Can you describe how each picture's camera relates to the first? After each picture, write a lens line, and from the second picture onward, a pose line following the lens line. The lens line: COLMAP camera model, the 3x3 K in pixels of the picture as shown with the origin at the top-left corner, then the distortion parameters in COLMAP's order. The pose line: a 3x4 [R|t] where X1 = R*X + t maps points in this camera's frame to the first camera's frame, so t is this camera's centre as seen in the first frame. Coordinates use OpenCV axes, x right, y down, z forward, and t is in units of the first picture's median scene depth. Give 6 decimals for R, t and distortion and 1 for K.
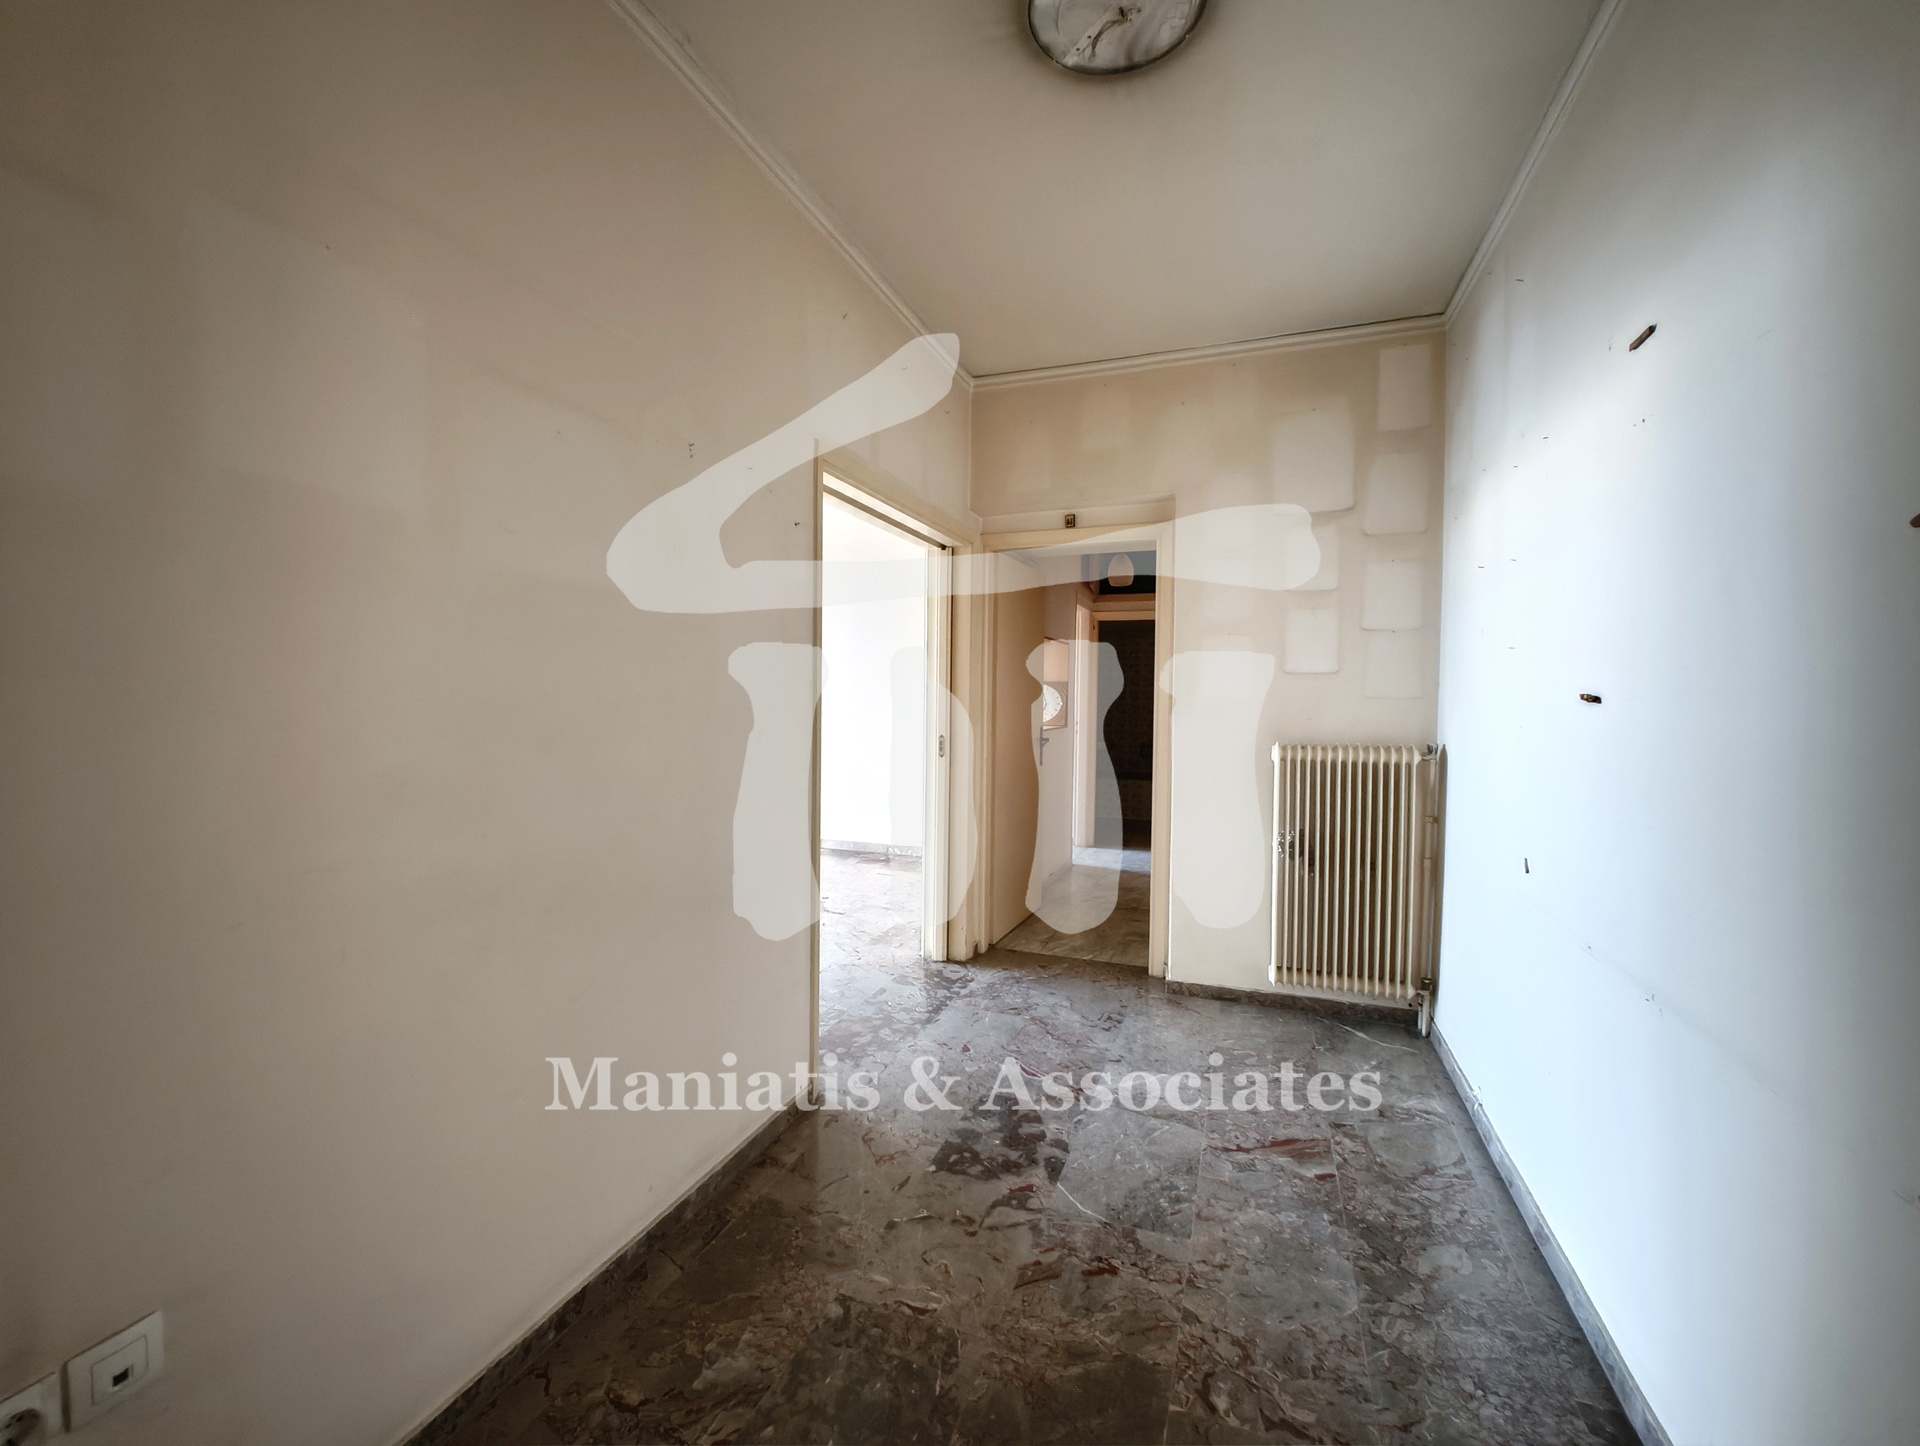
lens RADIAL K [[827.3, 0, 938.4], [0, 827.3, 715.8], [0, 0, 1]] dist [-0.000305, 0.000388]
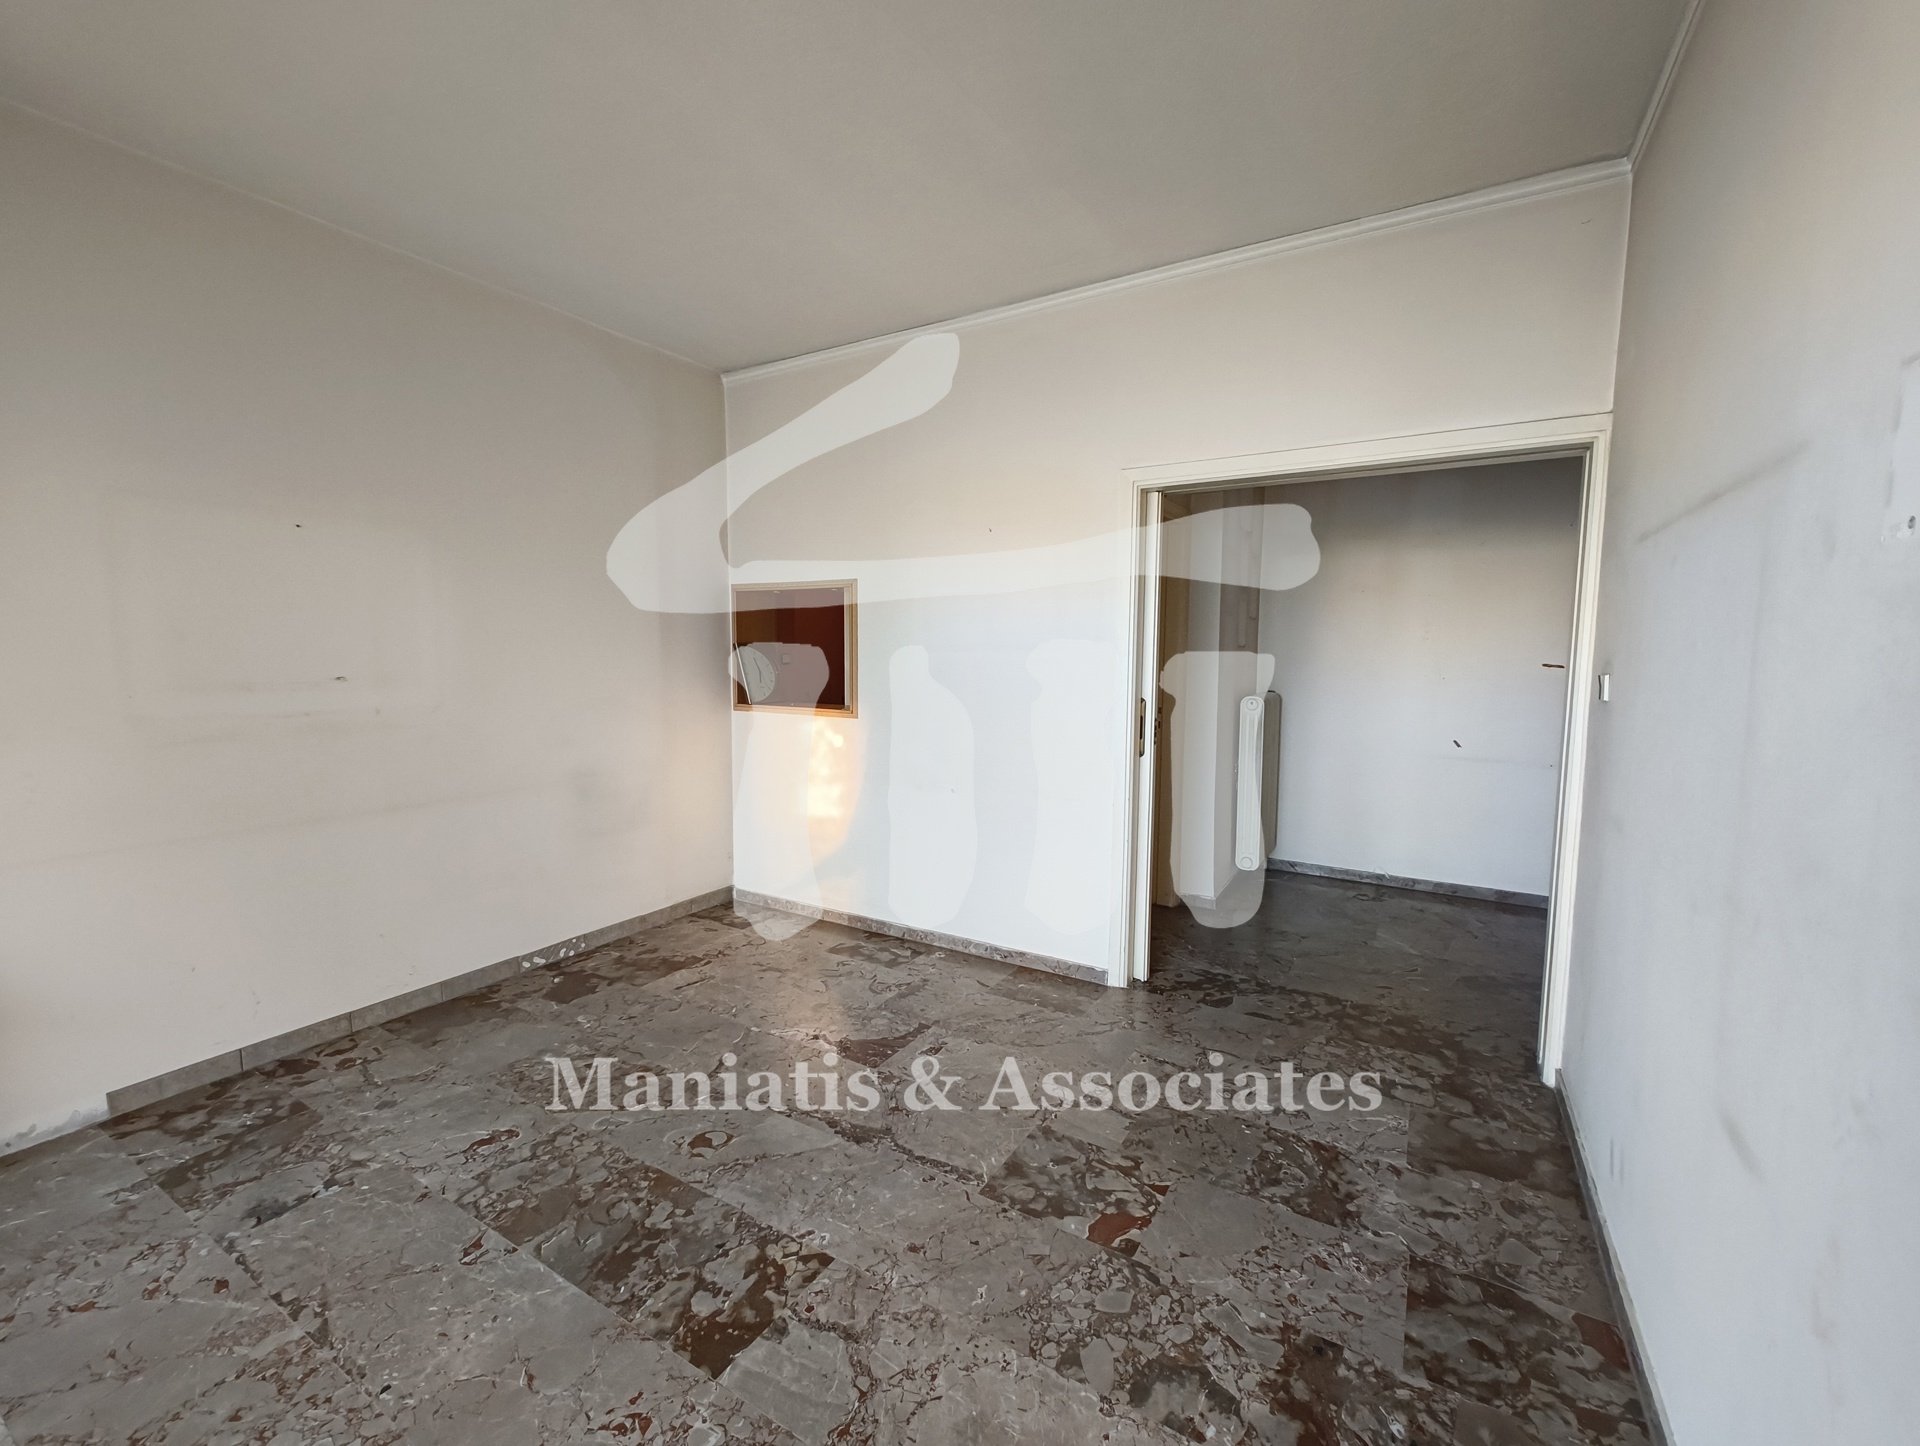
lens RADIAL K [[793.0, 0, 963.2], [0, 793.0, 732.6], [0, 0, 1]] dist [-0.000091, 0.000759]
pose [[0.156600, -0.112689, 0.981212, -1.476920], [0.022255, 0.993620, 0.110562, -0.108472], [-0.987411, 0.004523, 0.158109, 1.895903]]
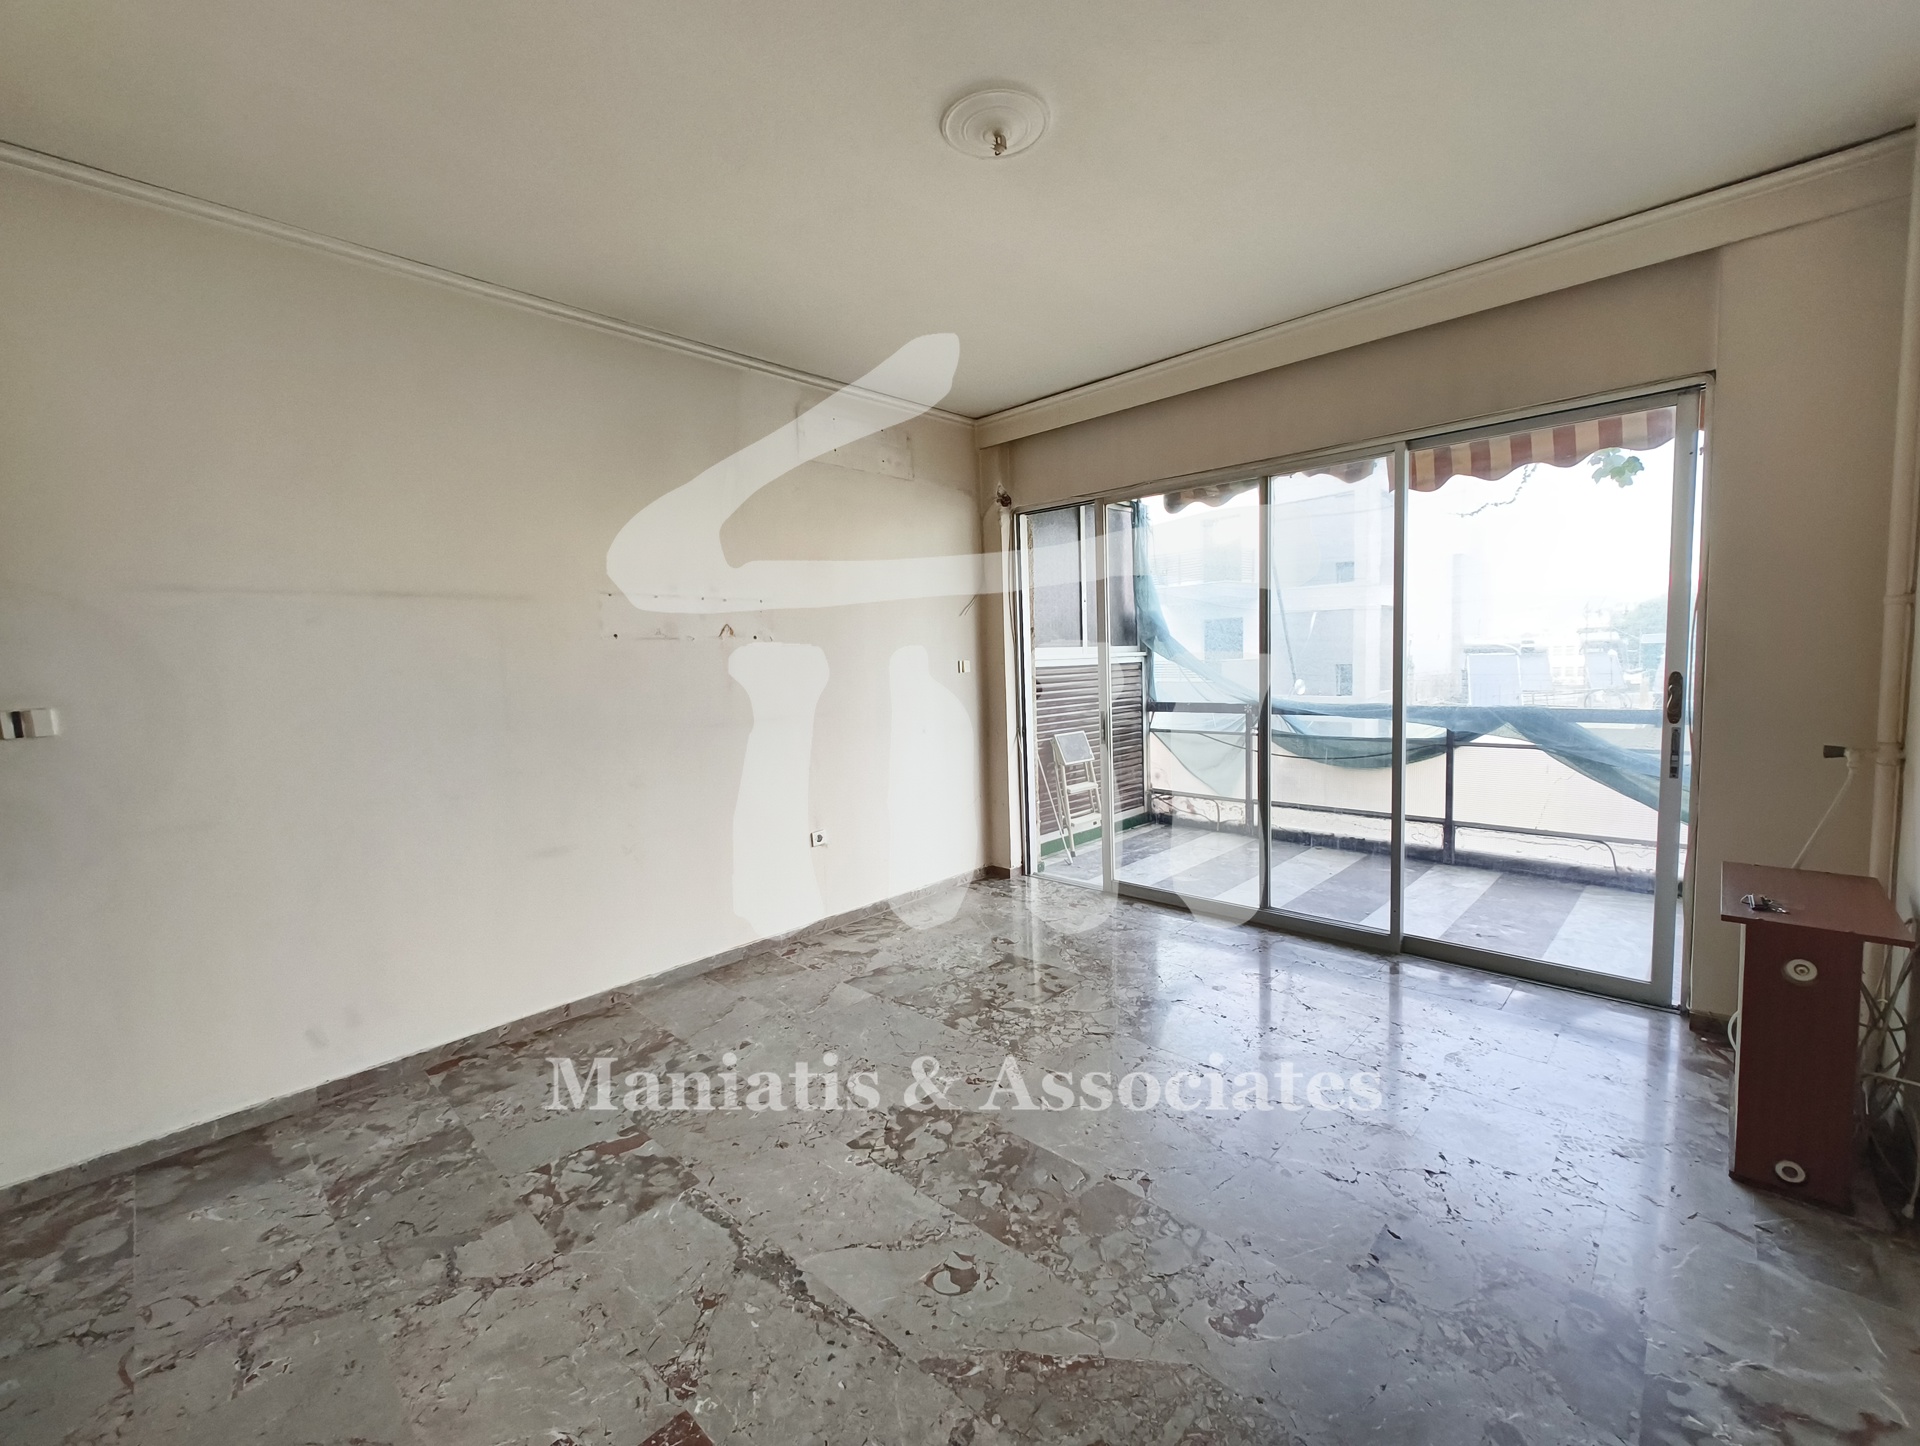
lens RADIAL K [[800.4, 0, 960.4], [0, 800.4, 721.9], [0, 0, 1]] dist [0.001801, 0.000472]
pose [[-0.375231, 0.076752, -0.923748, 0.092553], [0.003792, 0.996685, 0.081272, -0.114172], [0.926924, 0.026993, -0.374278, 2.664082]]
